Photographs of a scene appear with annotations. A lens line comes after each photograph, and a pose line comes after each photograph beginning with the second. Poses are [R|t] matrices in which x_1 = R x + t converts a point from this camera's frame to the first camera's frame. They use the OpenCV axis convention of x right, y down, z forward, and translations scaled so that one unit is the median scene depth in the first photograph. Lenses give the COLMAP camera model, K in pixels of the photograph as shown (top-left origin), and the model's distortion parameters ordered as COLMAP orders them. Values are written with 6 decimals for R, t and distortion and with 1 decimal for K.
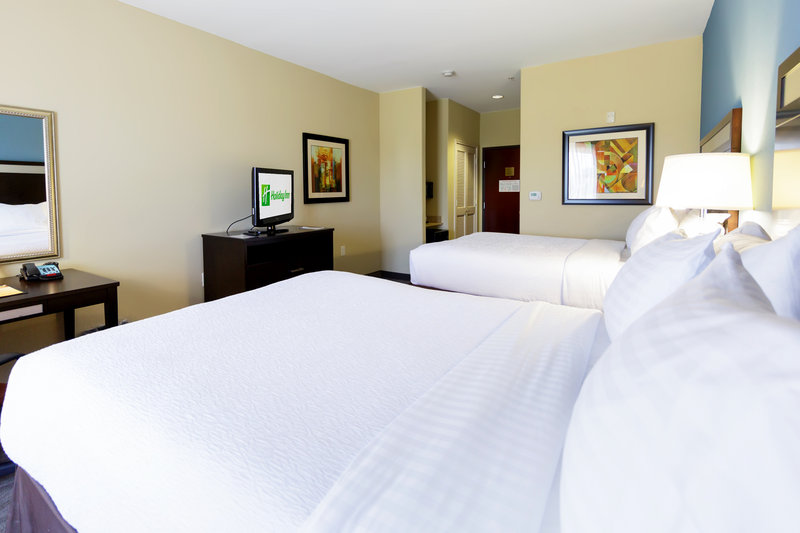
lens RADIAL K [[358.9, 0, 399.2], [0, 358.9, 266.5], [0, 0, 1]] dist [-0.000257, -0.000019]
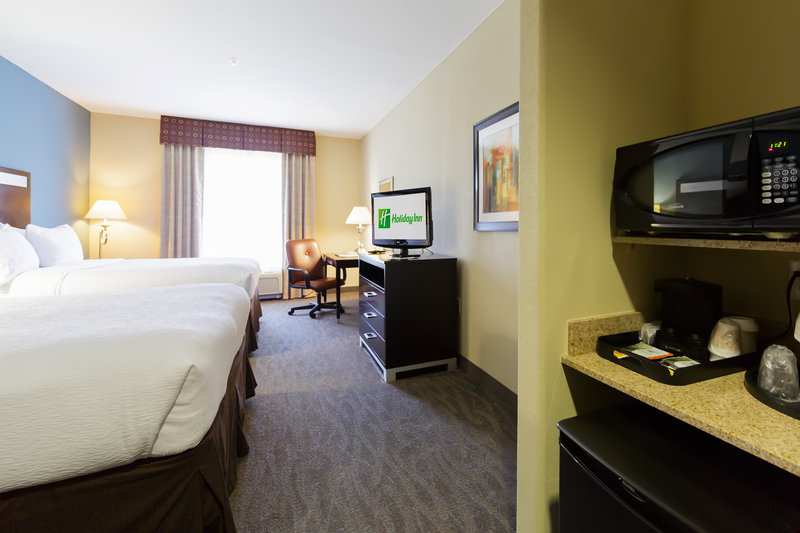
lens RADIAL K [[358.9, 0, 399.2], [0, 358.9, 266.5], [0, 0, 1]] dist [-0.000257, -0.000019]
pose [[-0.623958, 0.103103, -0.774626, 0.351054], [-0.145510, 0.958594, 0.244797, -0.249913], [0.767791, 0.265458, -0.583120, 1.284822]]
